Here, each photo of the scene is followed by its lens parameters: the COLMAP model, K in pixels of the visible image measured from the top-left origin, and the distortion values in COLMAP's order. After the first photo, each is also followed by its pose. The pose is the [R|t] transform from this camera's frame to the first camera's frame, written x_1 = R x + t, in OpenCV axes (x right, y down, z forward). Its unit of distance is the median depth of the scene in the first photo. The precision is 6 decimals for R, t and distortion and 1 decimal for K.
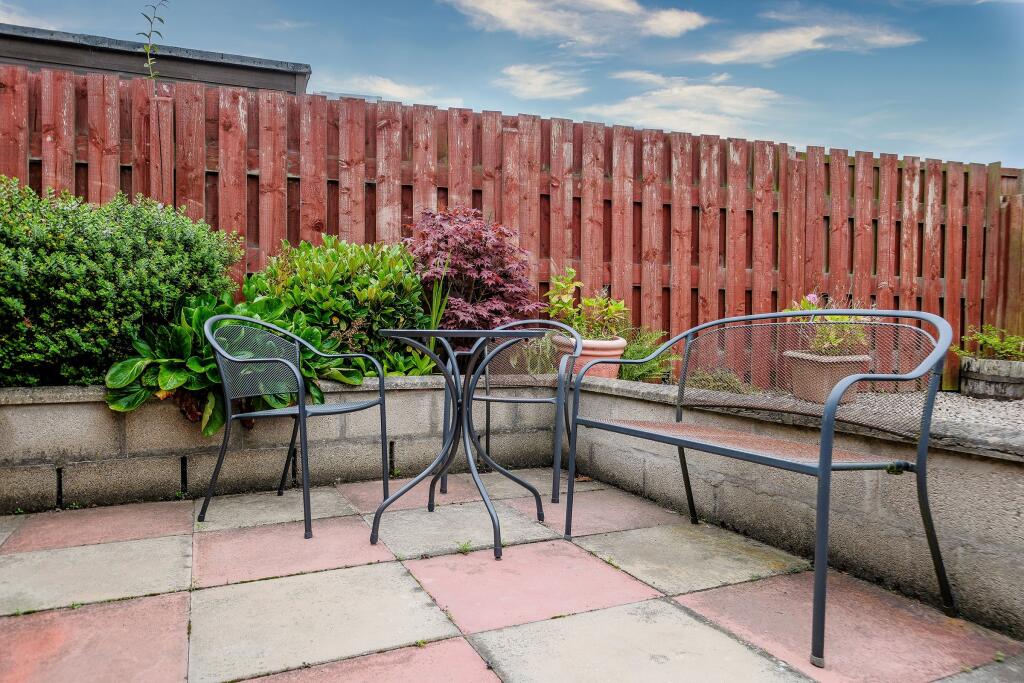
lens RADIAL K [[718.9, 0, 512.0], [0, 718.9, 341.5], [0, 0, 1]] dist [0.011546, -0.002726]
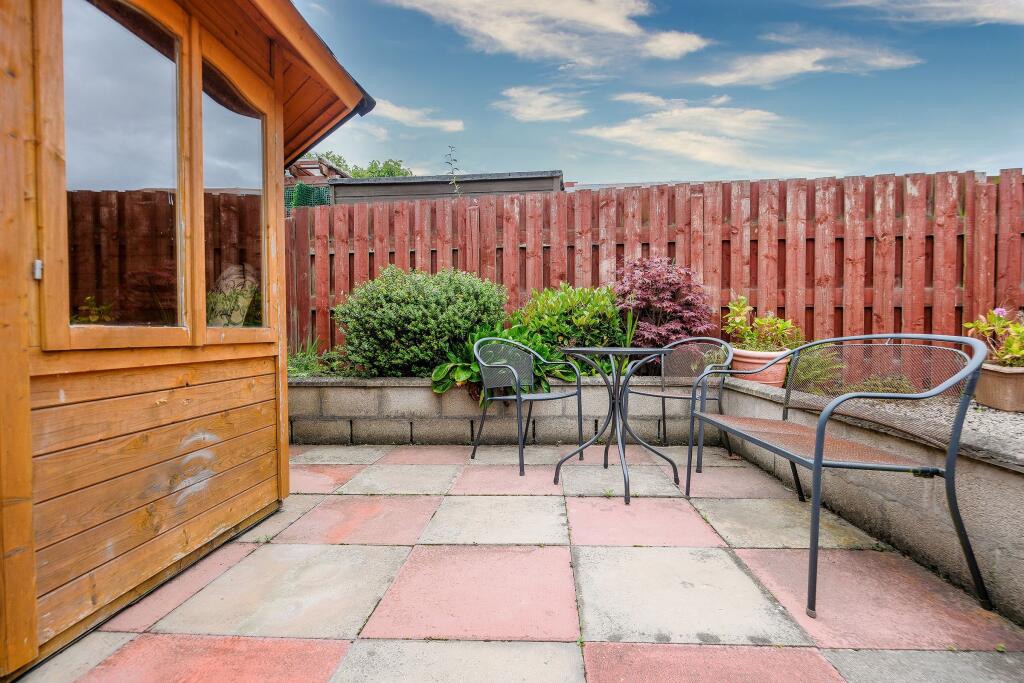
lens RADIAL K [[520.5, 0, 511.7], [0, 520.5, 348.2], [0, 0, 1]] dist [0.000470, 0.000102]
pose [[0.880750, 0.002784, -0.473574, 0.190361], [0.001932, 0.999953, 0.009471, -0.020304], [0.473578, -0.009256, 0.880703, -0.036258]]
